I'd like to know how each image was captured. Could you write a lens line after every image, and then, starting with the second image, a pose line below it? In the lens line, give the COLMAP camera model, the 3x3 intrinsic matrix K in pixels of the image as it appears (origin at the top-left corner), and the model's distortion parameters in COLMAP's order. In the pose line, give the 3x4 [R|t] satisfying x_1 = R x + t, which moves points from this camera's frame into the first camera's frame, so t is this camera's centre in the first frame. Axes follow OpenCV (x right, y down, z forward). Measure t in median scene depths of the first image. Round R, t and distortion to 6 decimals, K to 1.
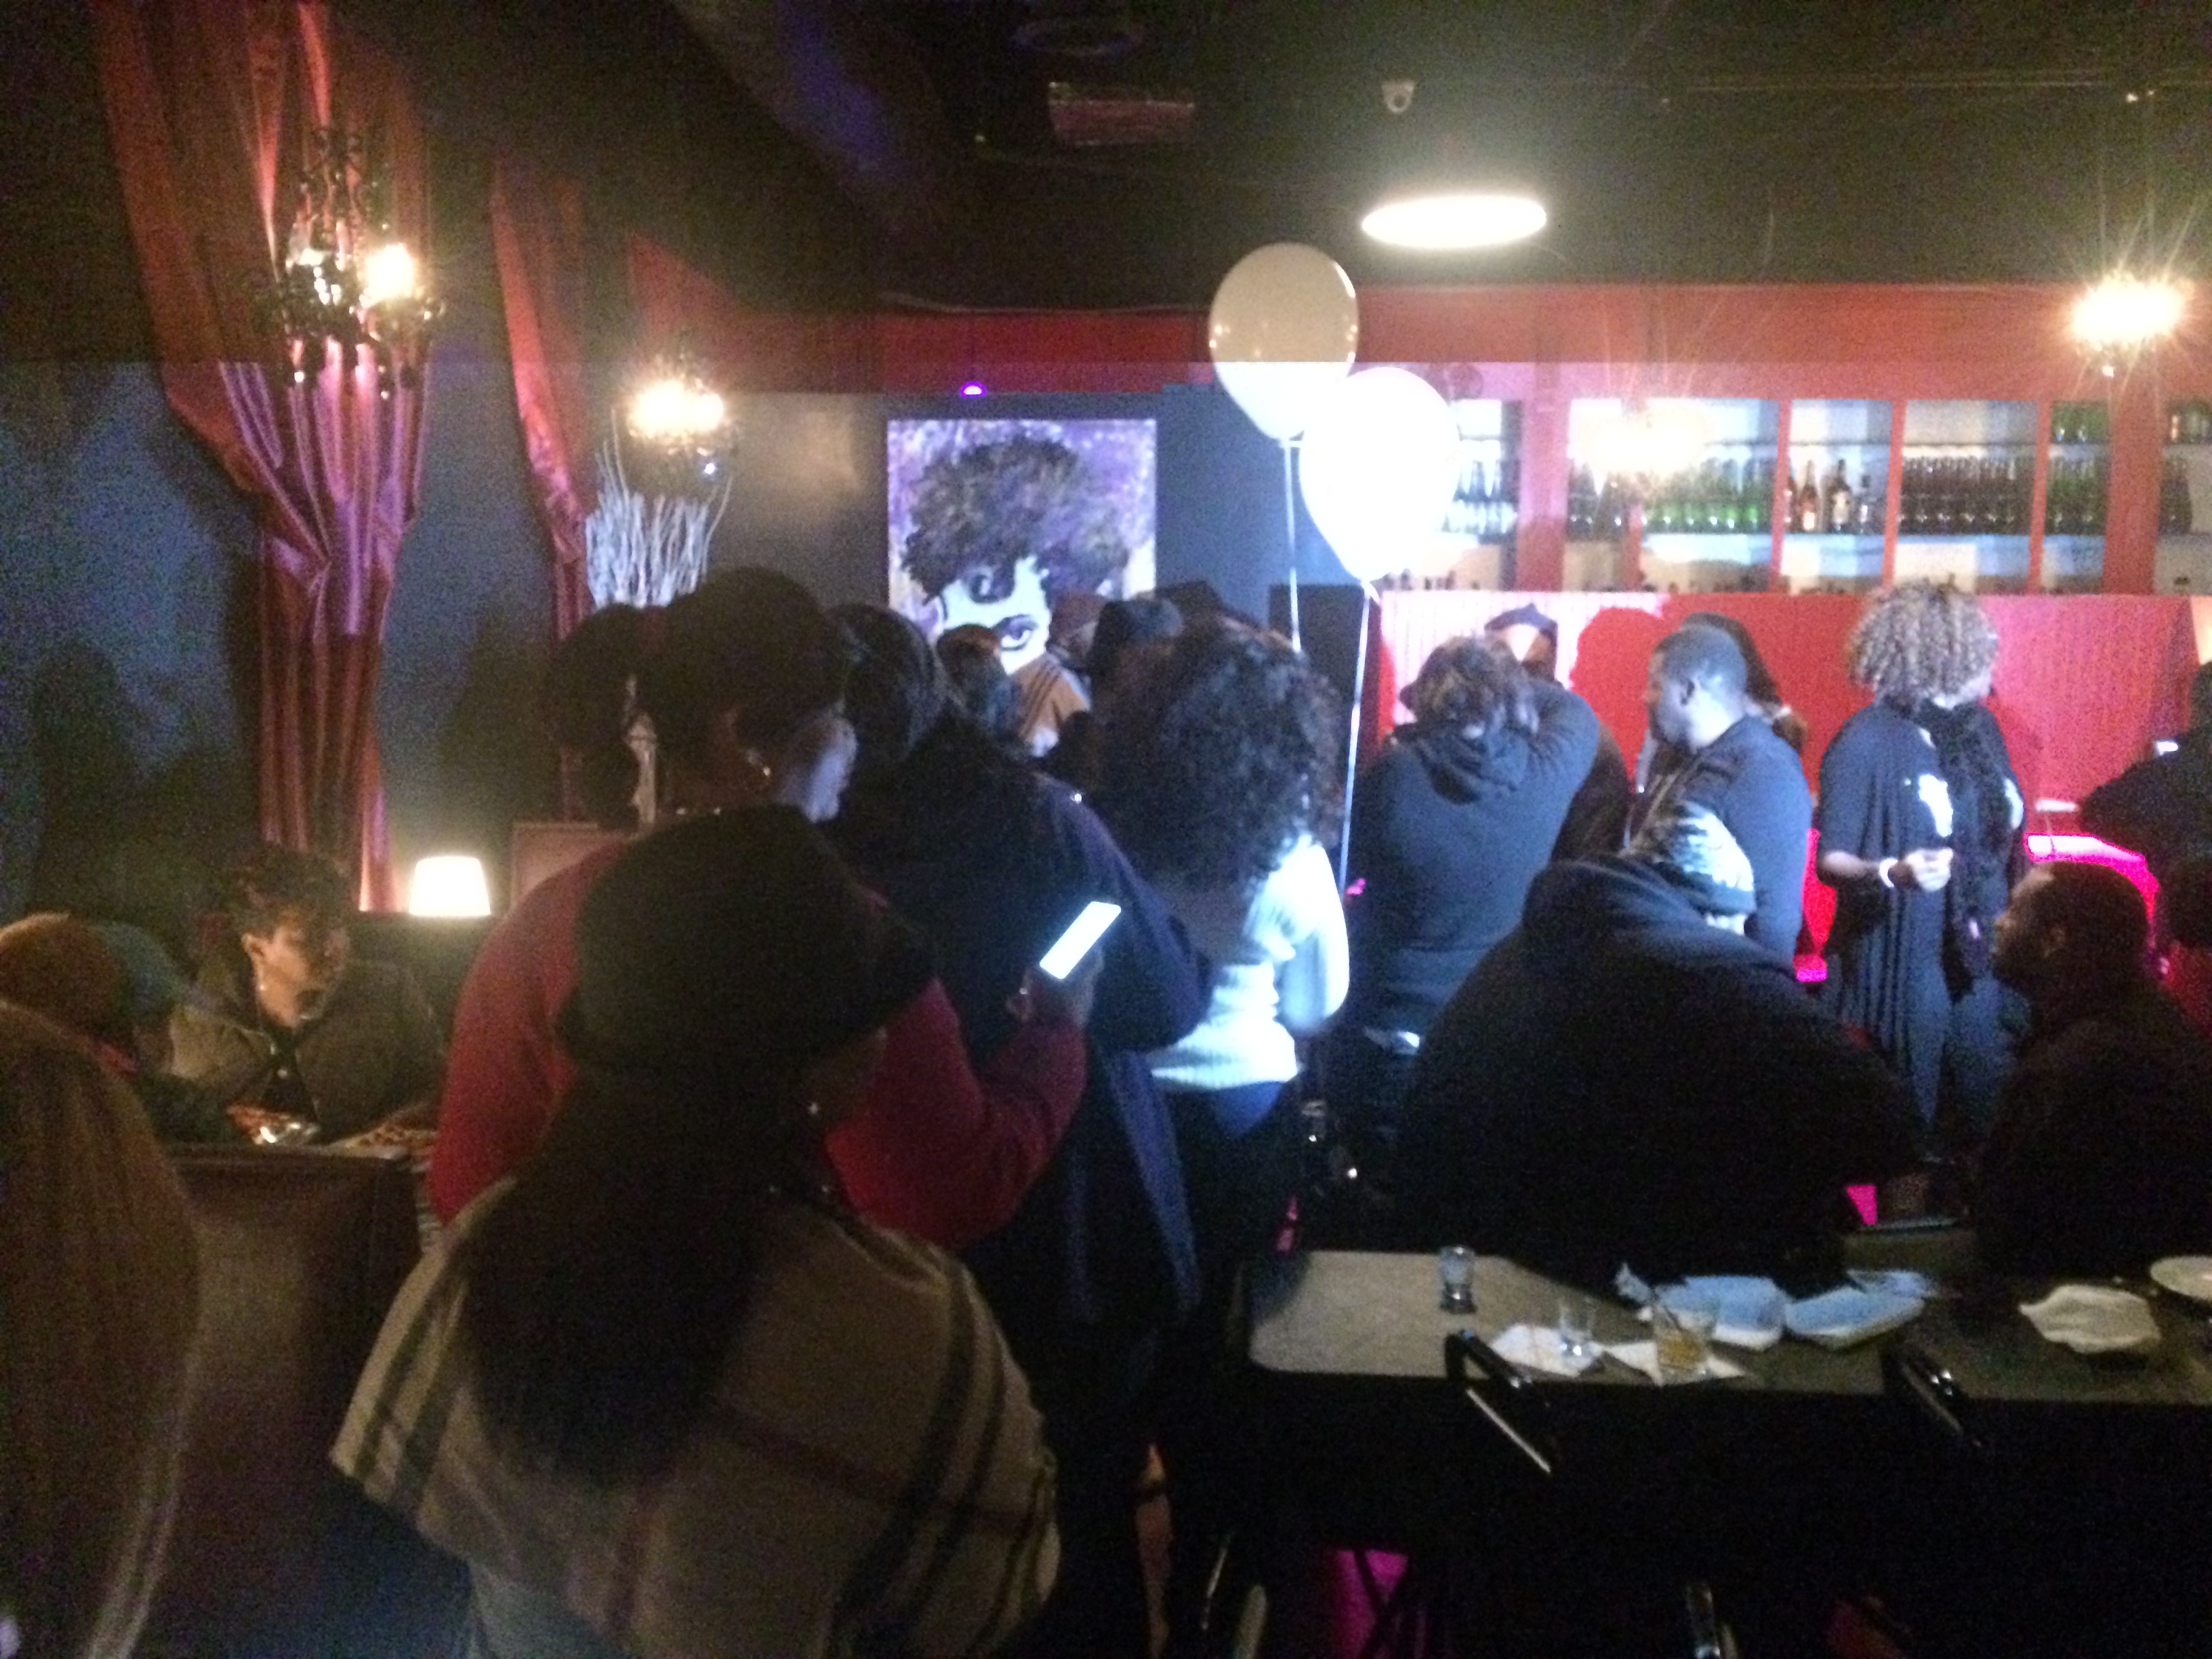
lens RADIAL K [[1876.8, 0, 1108.4], [0, 1876.8, 830.3], [0, 0, 1]] dist [0.070295, -0.063972]
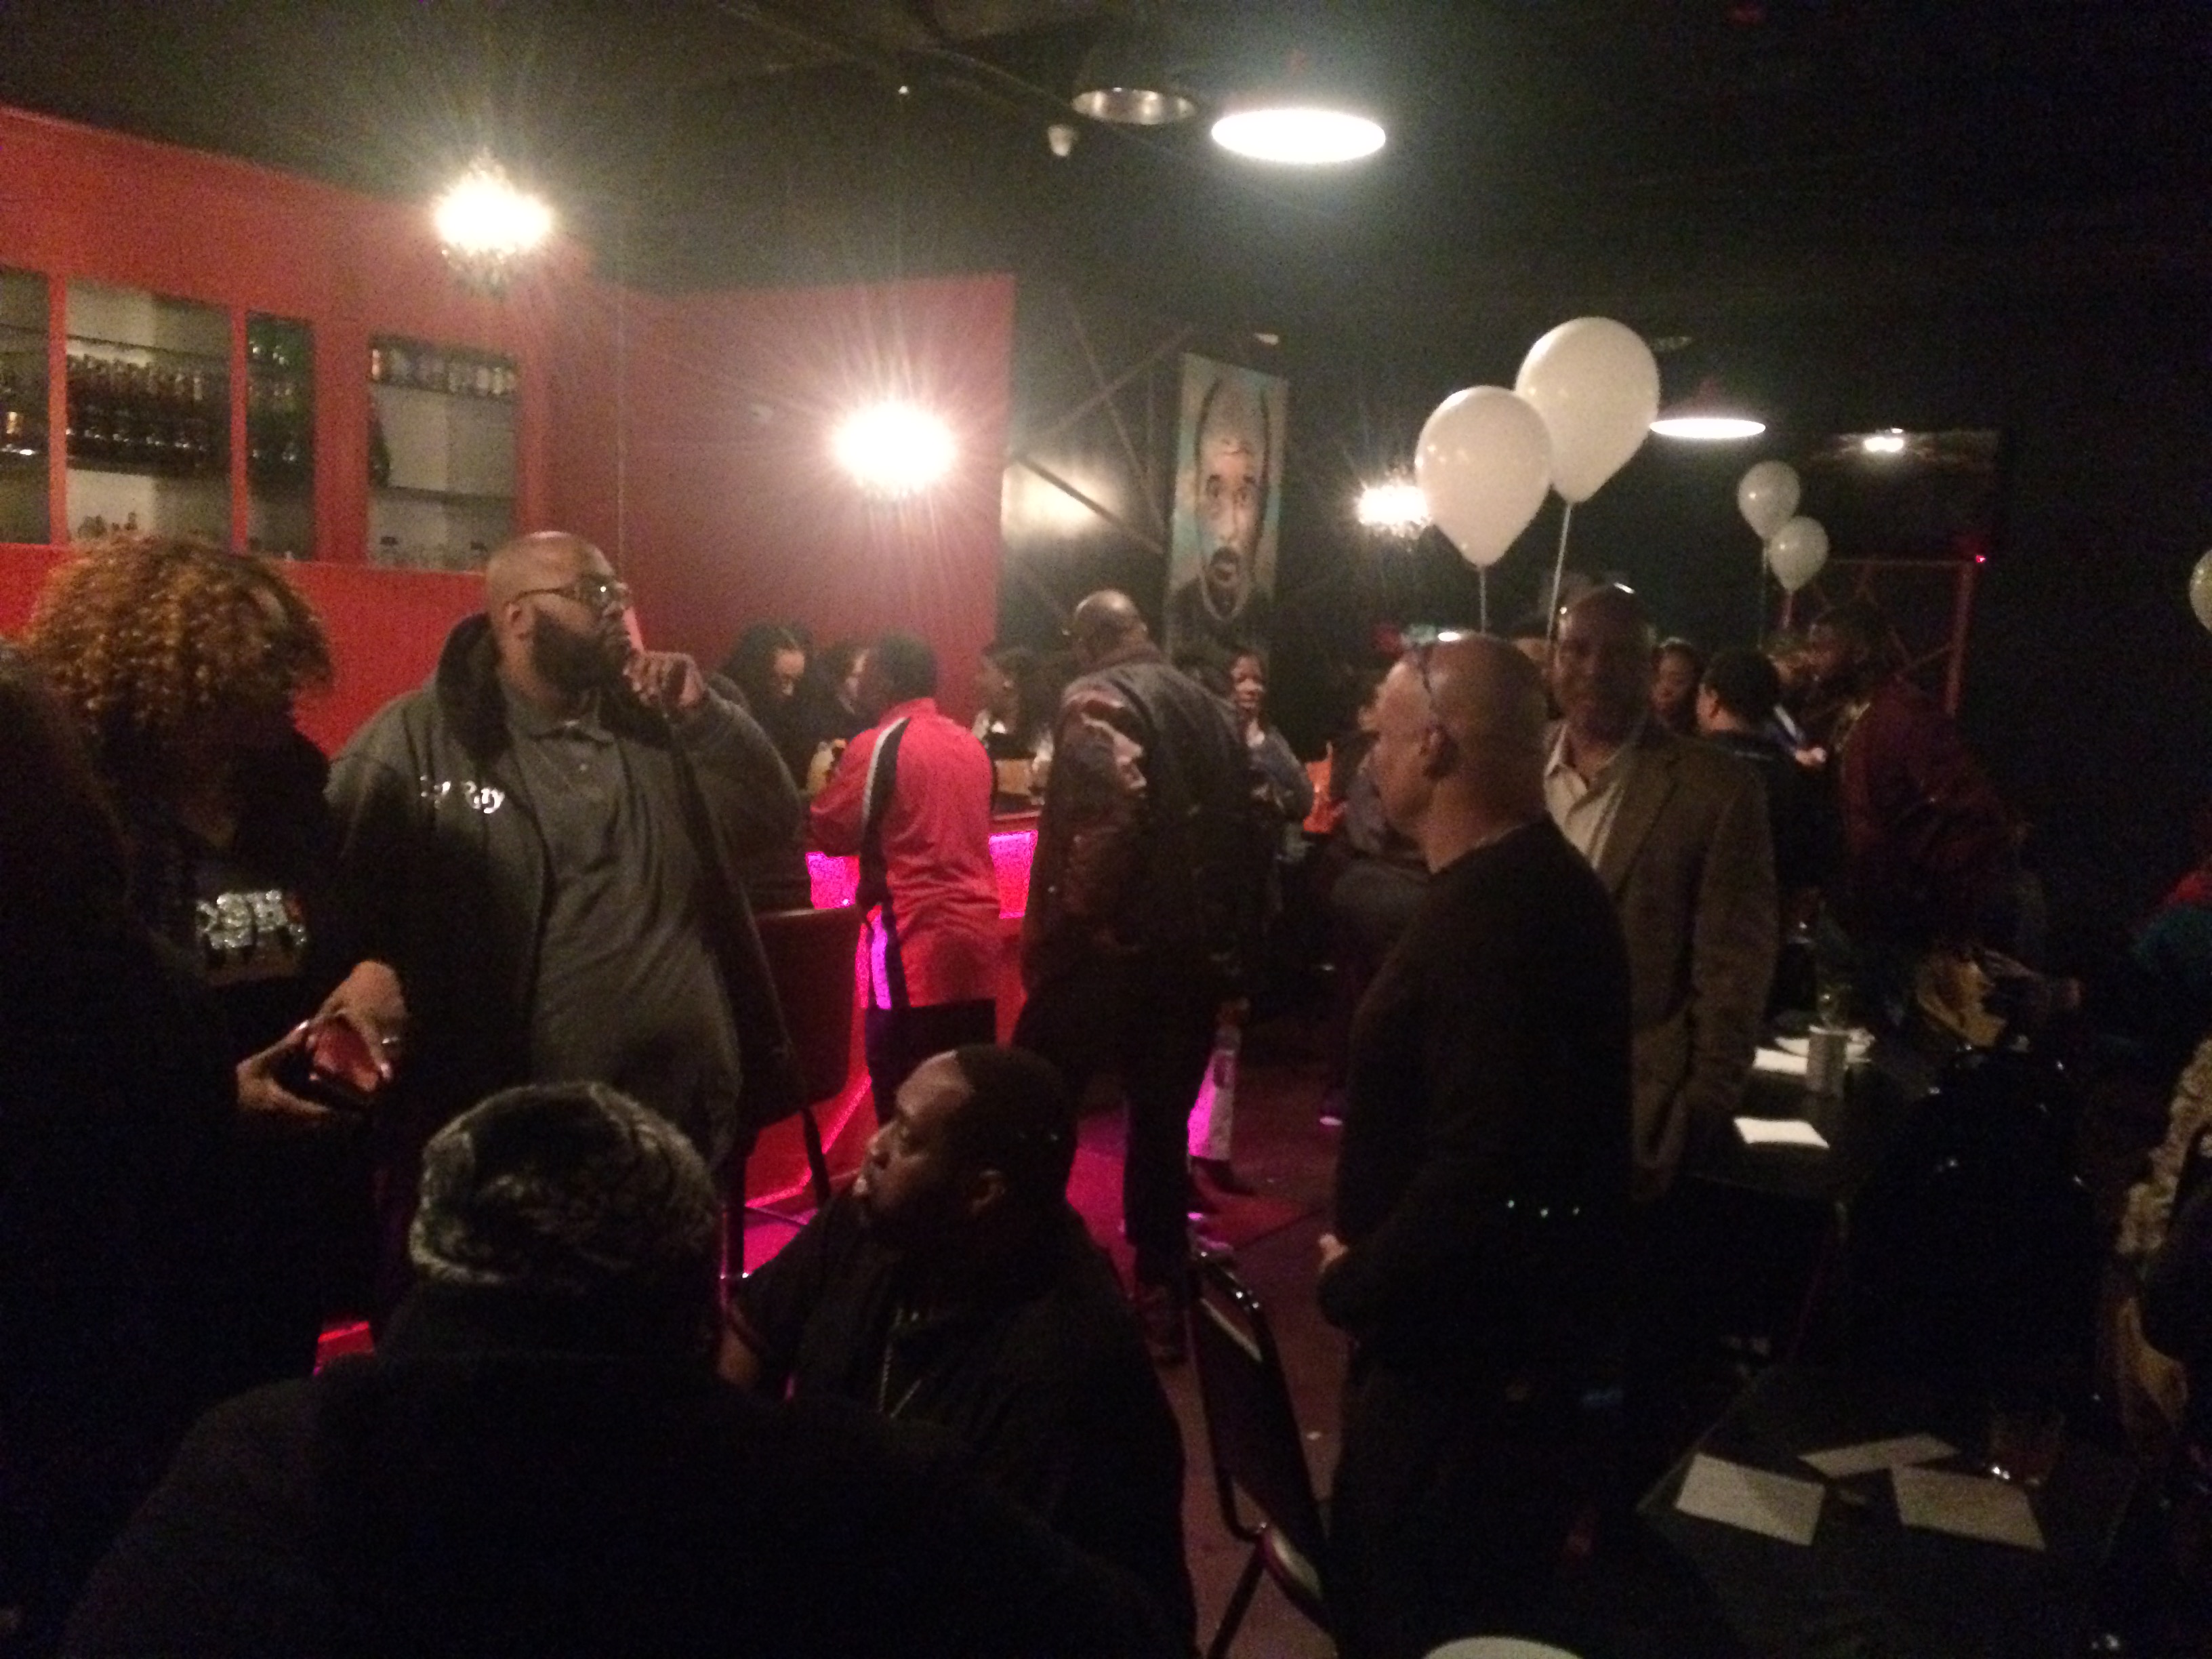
lens RADIAL K [[1876.8, 0, 1108.4], [0, 1876.8, 830.3], [0, 0, 1]] dist [0.070295, -0.063972]
pose [[0.527420, -0.076581, 0.846146, -0.020089], [0.044137, 0.997054, 0.062728, -0.046547], [-0.848457, 0.004263, 0.529246, 0.314130]]
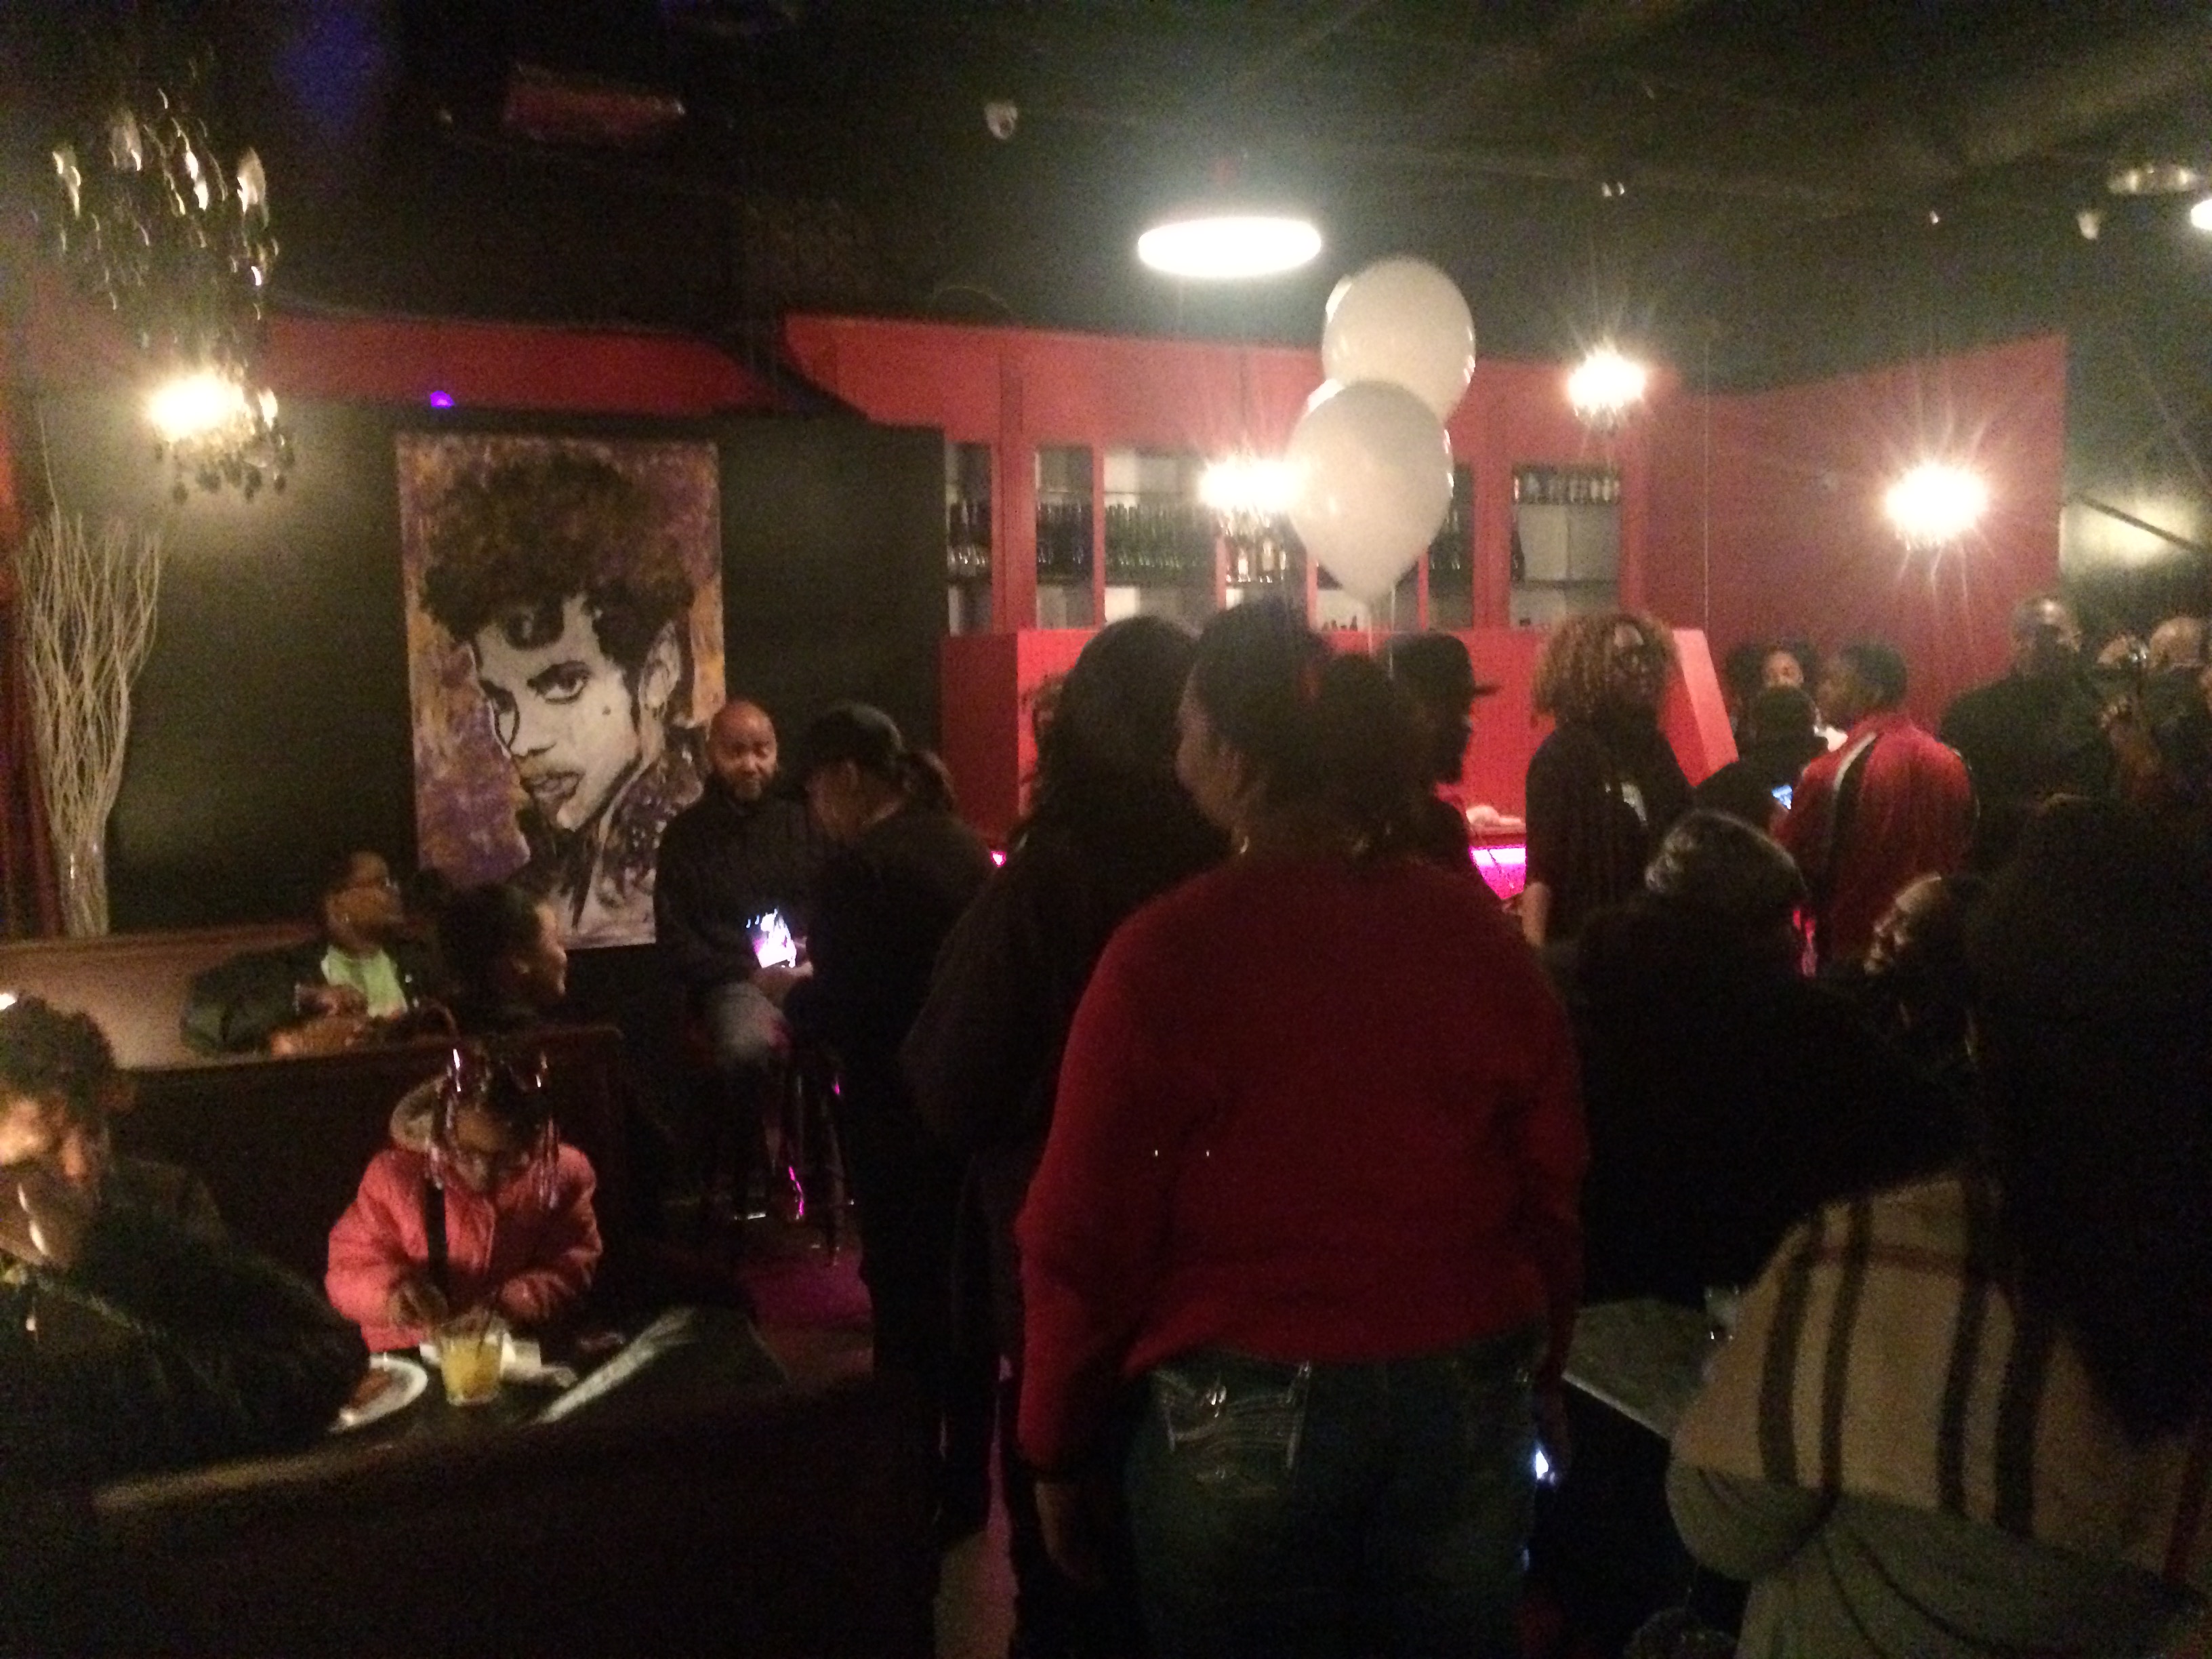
lens RADIAL K [[1876.8, 0, 1108.4], [0, 1876.8, 830.3], [0, 0, 1]] dist [0.070295, -0.063972]
pose [[0.898928, -0.055028, 0.434627, -0.208814], [0.067170, 0.997662, -0.012611, -0.008664], [-0.432917, 0.040530, 0.900522, 0.107365]]
